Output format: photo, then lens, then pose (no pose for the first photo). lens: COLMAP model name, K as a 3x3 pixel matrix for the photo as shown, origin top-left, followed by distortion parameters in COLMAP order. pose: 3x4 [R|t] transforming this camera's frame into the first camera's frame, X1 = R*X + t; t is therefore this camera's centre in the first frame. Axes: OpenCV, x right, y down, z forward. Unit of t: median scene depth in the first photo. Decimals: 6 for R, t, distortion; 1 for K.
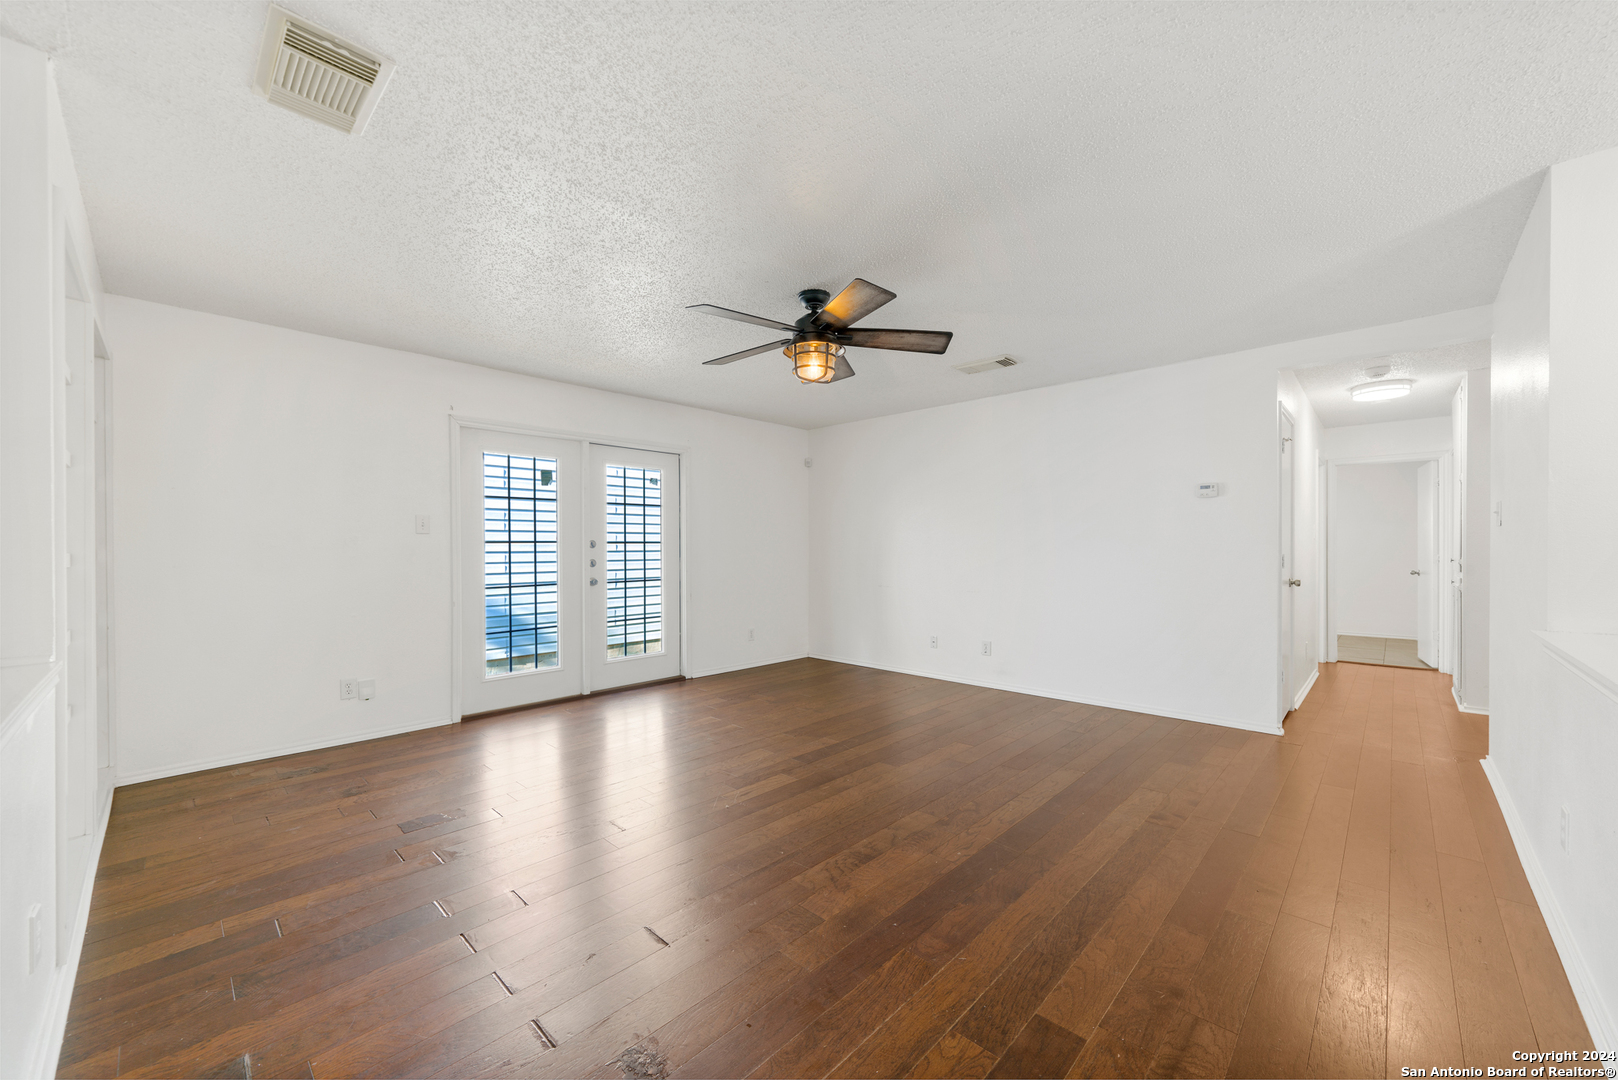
lens RADIAL K [[607.4, 0, 796.7], [0, 607.4, 552.9], [0, 0, 1]] dist [-0.006929, -0.000026]
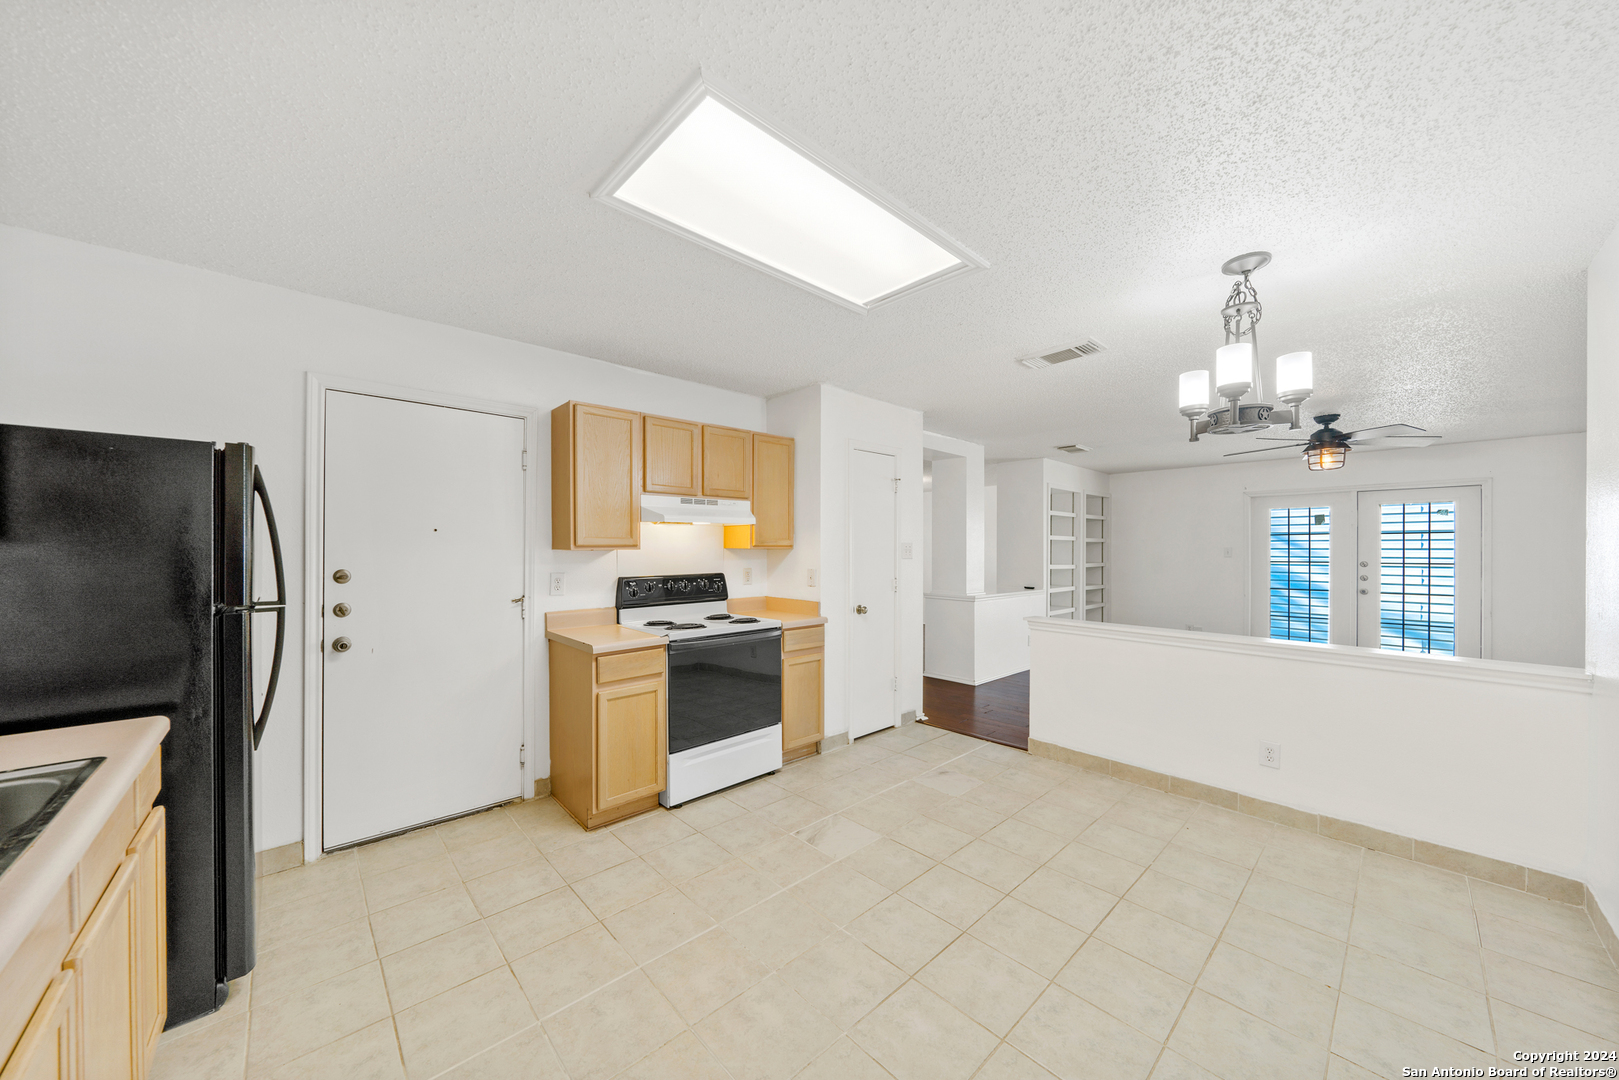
lens RADIAL K [[561.7, 0, 800.0], [0, 561.7, 550.6], [0, 0, 1]] dist [-0.011900, -0.000412]
pose [[-0.056039, 0.002630, -0.998425, 0.986763], [-0.014232, 0.999893, 0.003433, -0.031844], [0.998327, 0.014402, -0.055996, -0.208004]]
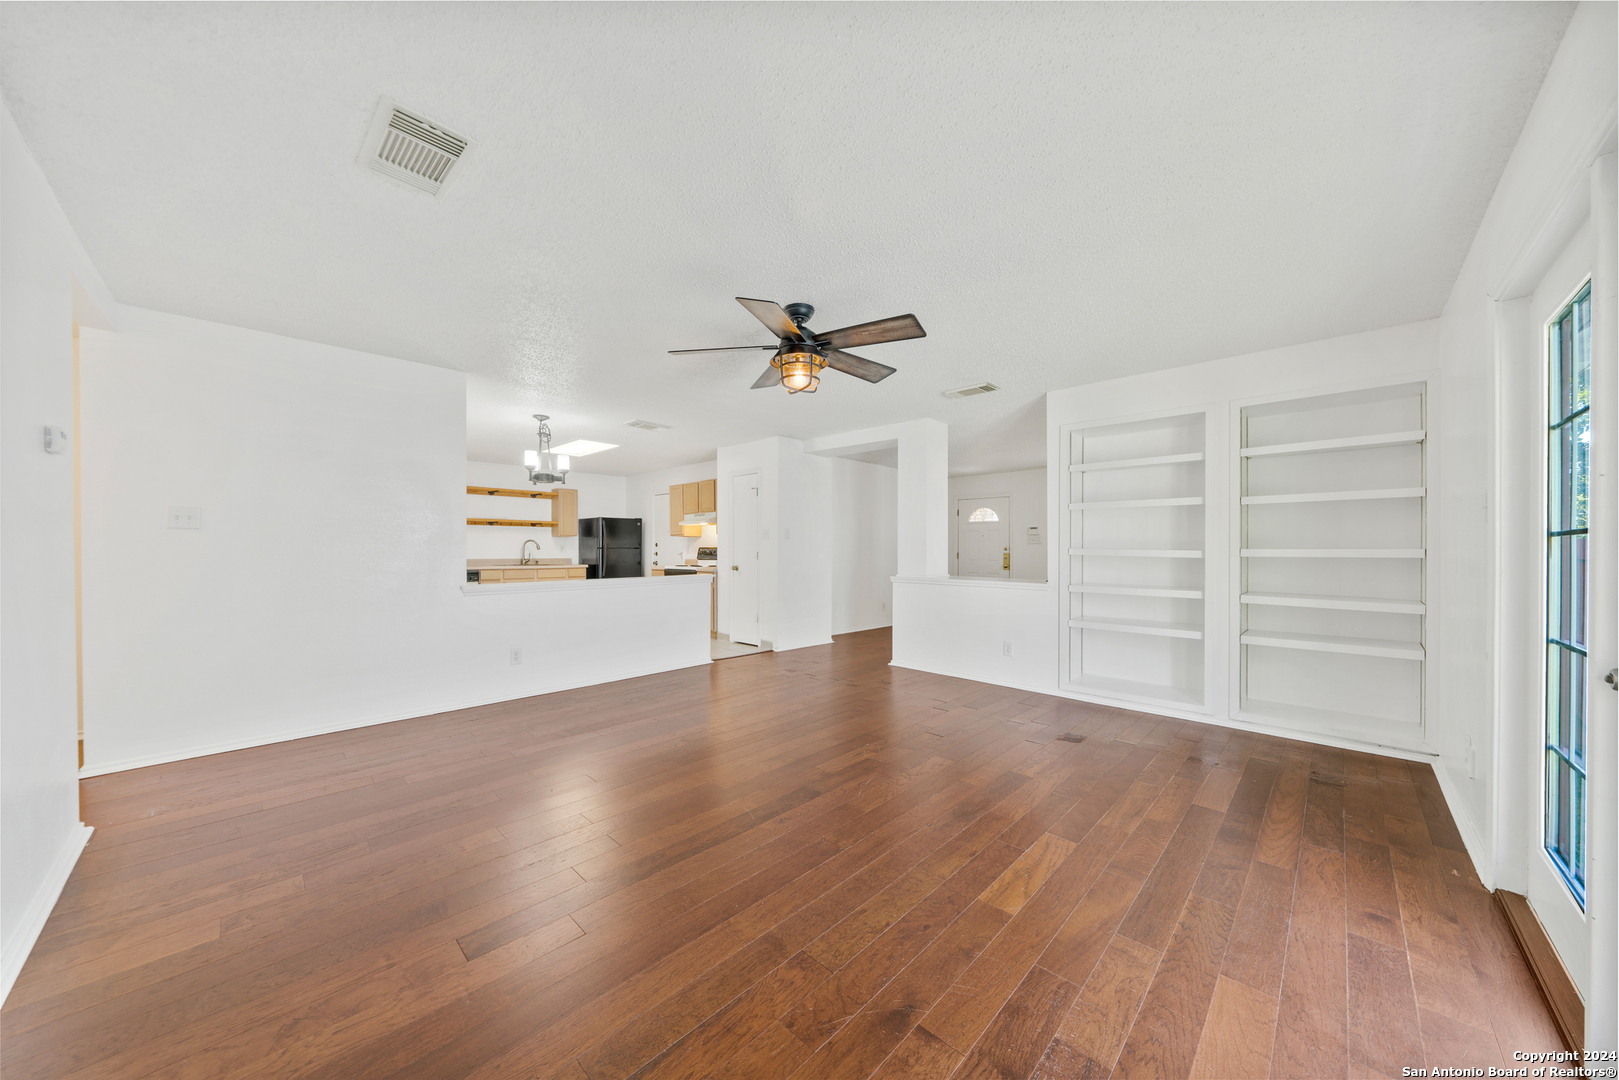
lens RADIAL K [[561.7, 0, 805.6], [0, 561.7, 549.0], [0, 0, 1]] dist [-0.011900, -0.000412]
pose [[-0.999997, -0.001883, -0.001563, 0.031782], [-0.001902, 0.999928, 0.011812, -0.010517], [0.001541, 0.011815, -0.999929, 1.202292]]
